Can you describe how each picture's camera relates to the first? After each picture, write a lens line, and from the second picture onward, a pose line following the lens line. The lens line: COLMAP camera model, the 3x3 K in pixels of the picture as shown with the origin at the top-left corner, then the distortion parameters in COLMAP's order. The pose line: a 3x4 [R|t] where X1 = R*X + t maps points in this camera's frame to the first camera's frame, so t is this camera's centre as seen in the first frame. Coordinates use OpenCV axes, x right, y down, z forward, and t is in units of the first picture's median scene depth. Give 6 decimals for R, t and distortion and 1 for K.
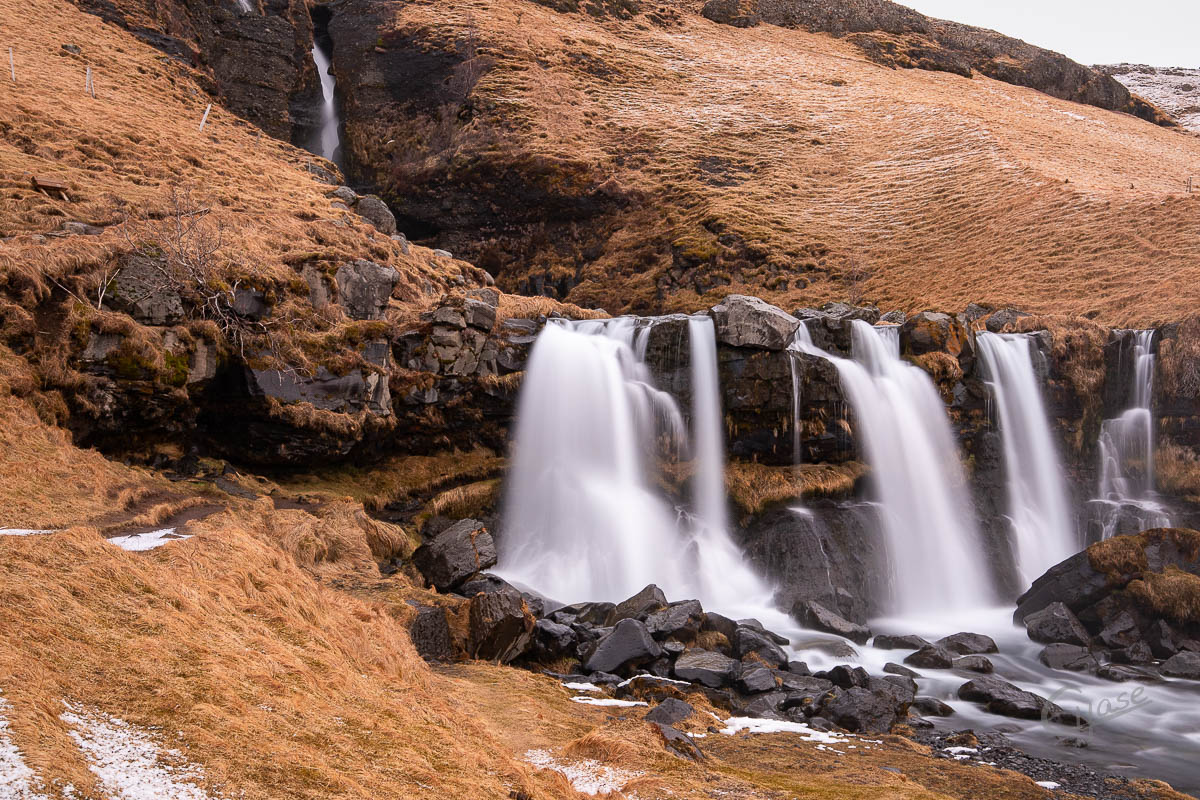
lens RADIAL K [[1034.8, 0, 635.0], [0, 1034.8, 398.6], [0, 0, 1]] dist [0.003624, -0.007854]
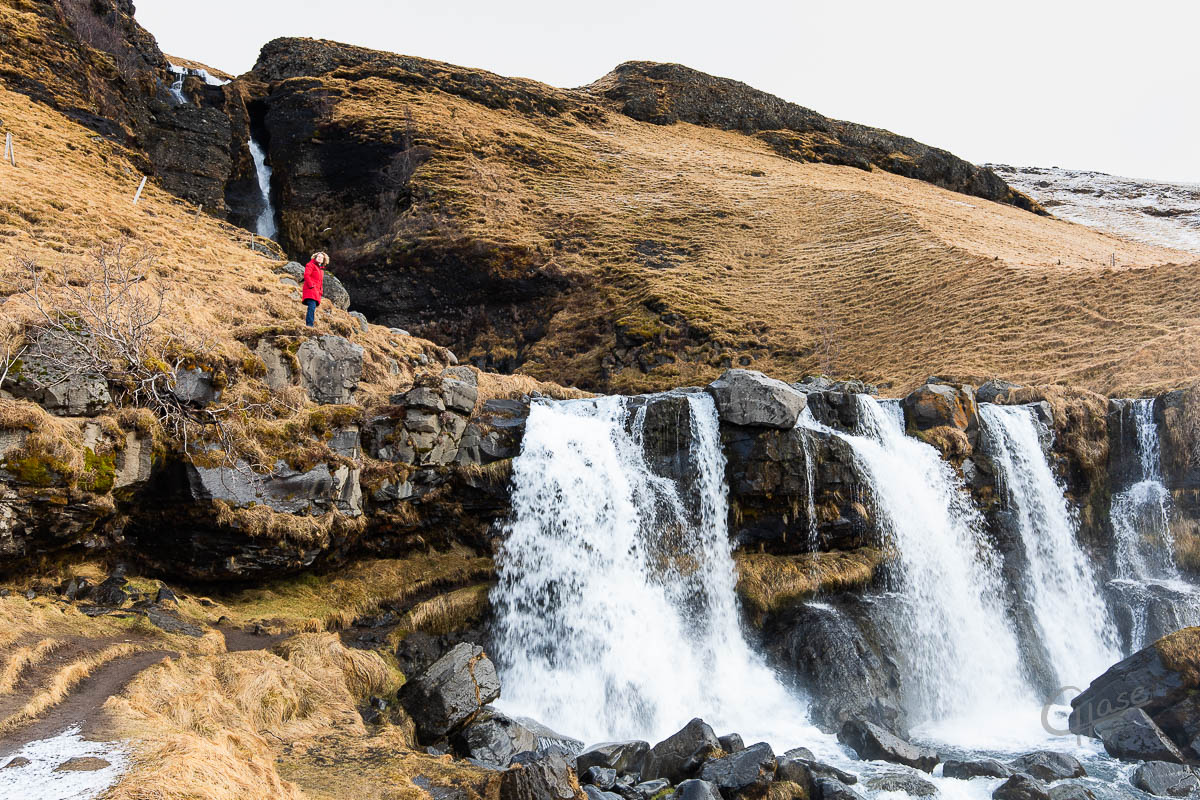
lens RADIAL K [[967.9, 0, 631.1], [0, 967.9, 384.9], [0, 0, 1]] dist [0.005122, -0.008791]
pose [[0.996436, -0.017842, 0.082441, -0.053708], [0.025208, 0.995696, -0.089185, -0.009568], [-0.080495, 0.090945, 0.992597, 0.124151]]
